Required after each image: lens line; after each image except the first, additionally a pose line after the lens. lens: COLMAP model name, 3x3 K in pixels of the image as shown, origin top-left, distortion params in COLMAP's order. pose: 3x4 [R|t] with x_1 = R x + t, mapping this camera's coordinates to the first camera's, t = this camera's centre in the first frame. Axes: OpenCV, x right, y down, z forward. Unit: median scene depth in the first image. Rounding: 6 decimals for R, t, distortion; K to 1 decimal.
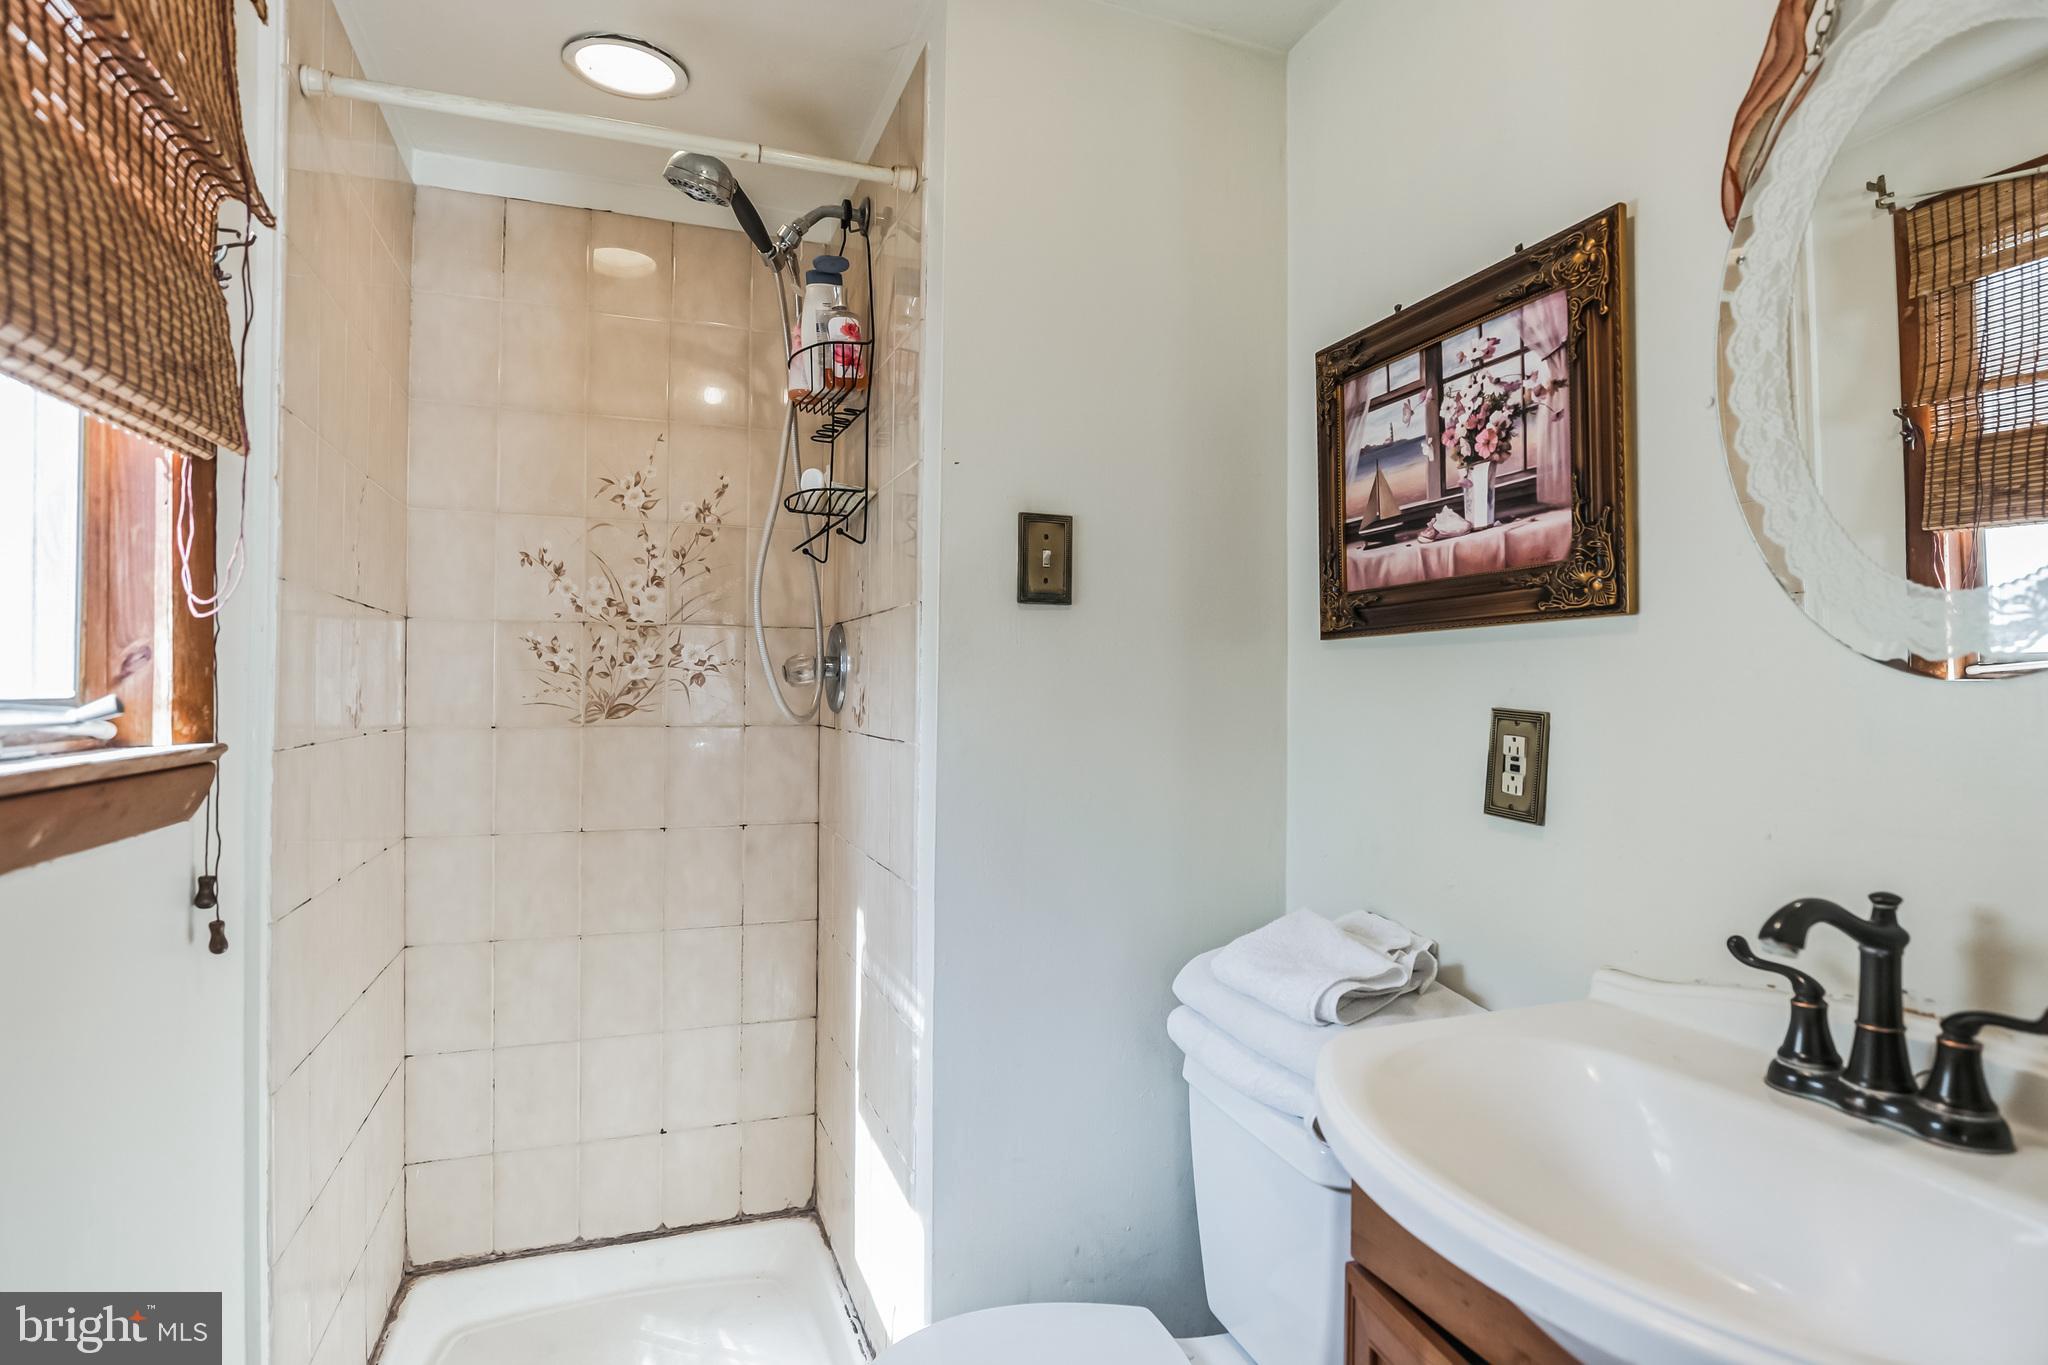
lens RADIAL K [[1100.0, 0, 1027.7], [0, 1100.0, 681.3], [0, 0, 1]] dist [-0.000890, -0.000080]
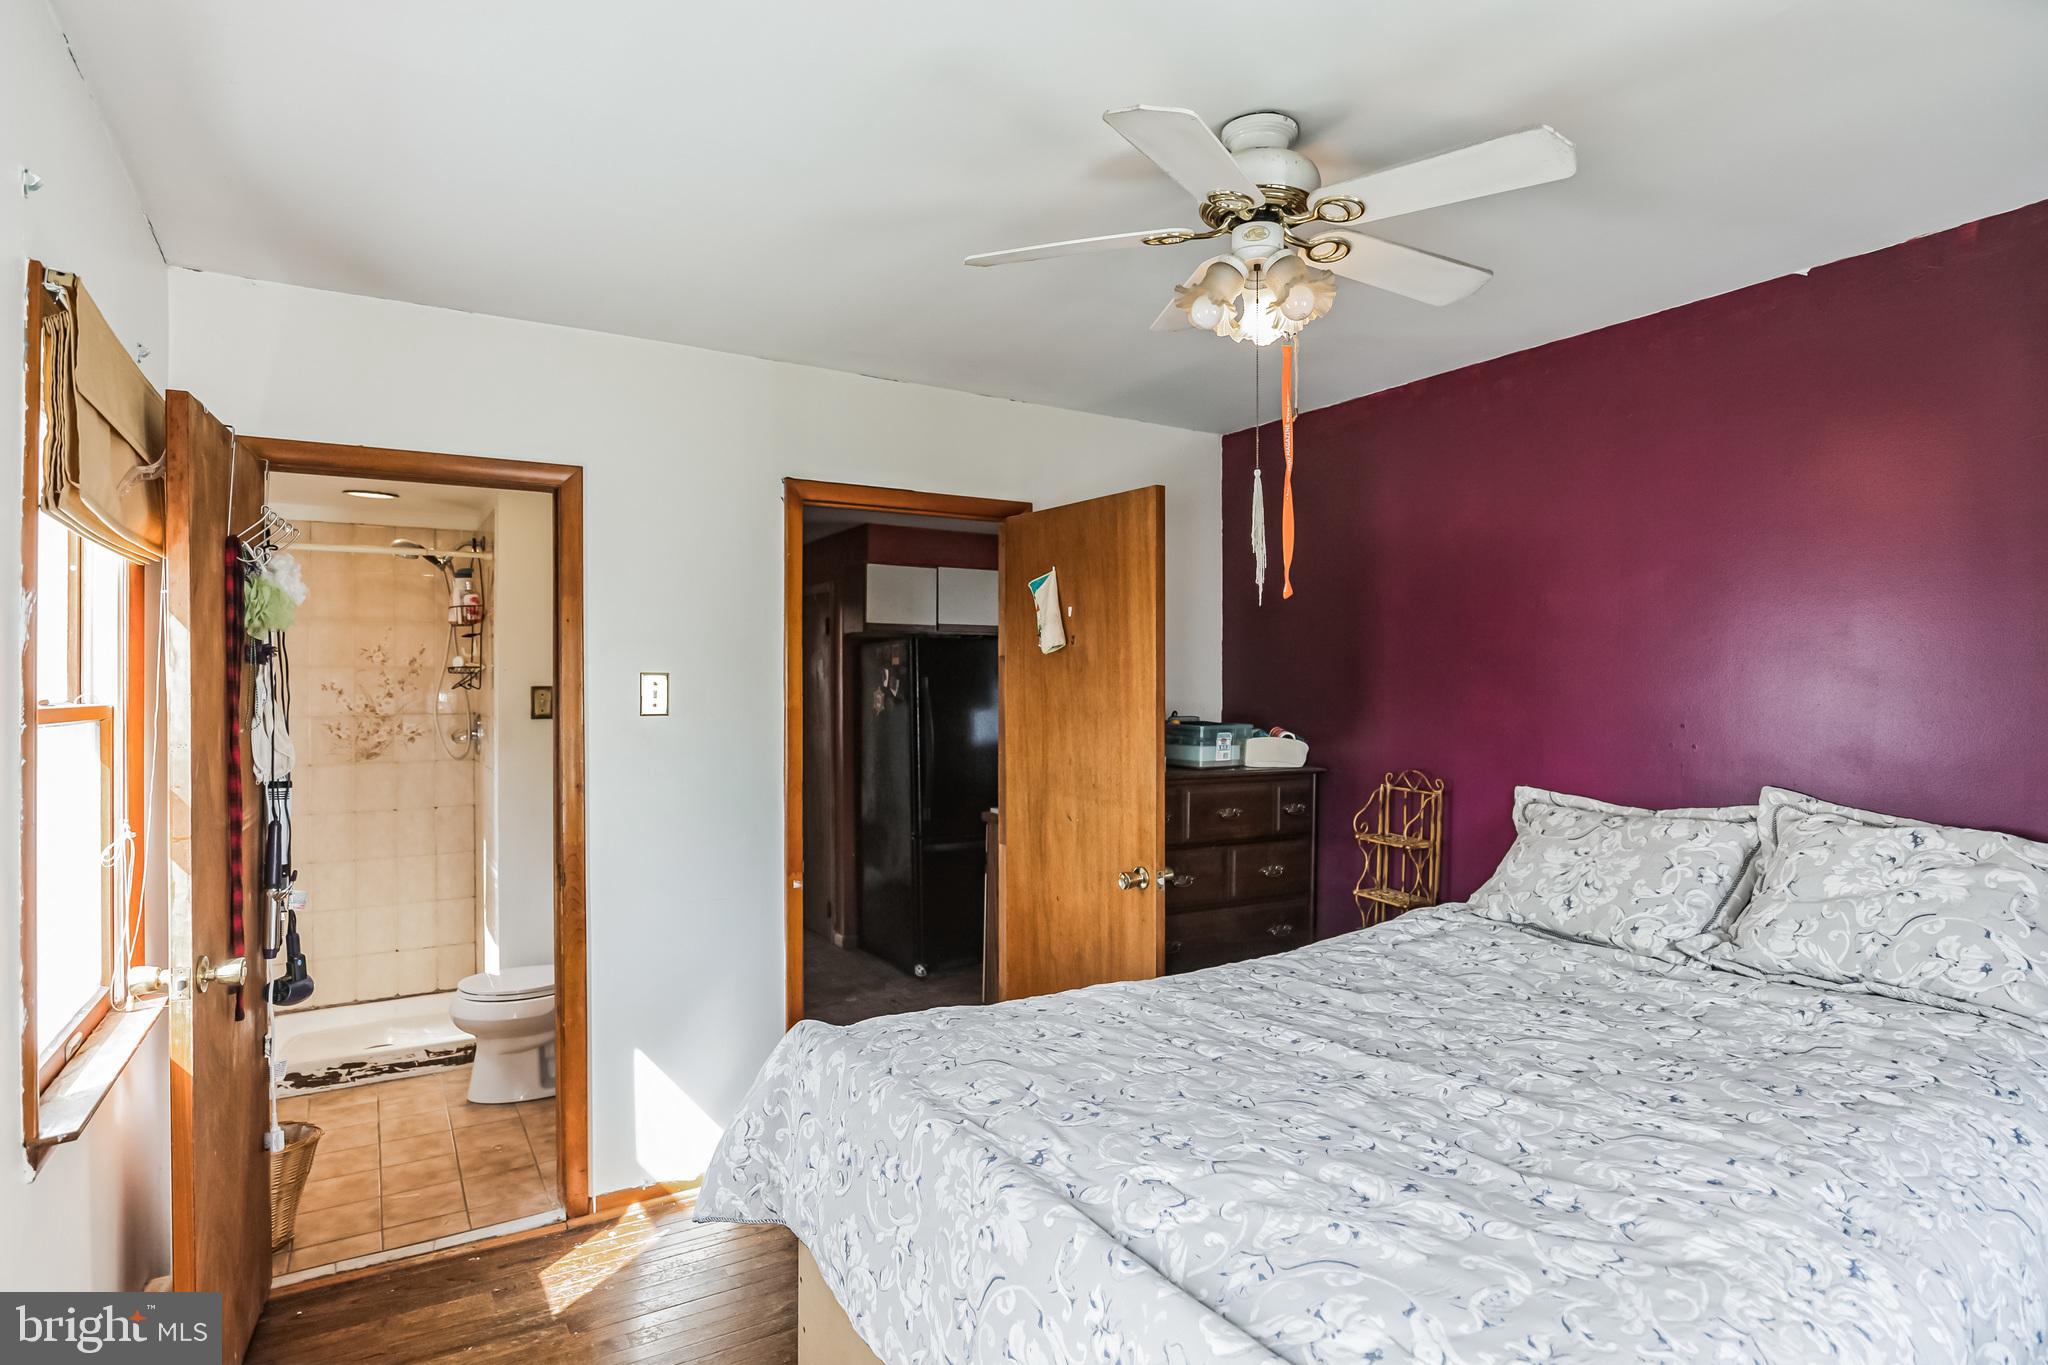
lens RADIAL K [[1100.0, 0, 1019.5], [0, 1100.0, 683.4], [0, 0, 1]] dist [-0.000890, -0.000080]
pose [[0.982248, -0.013127, 0.187127, 0.480036], [0.011894, 0.999900, 0.007711, -0.117771], [-0.187209, -0.005349, 0.982305, -1.370944]]
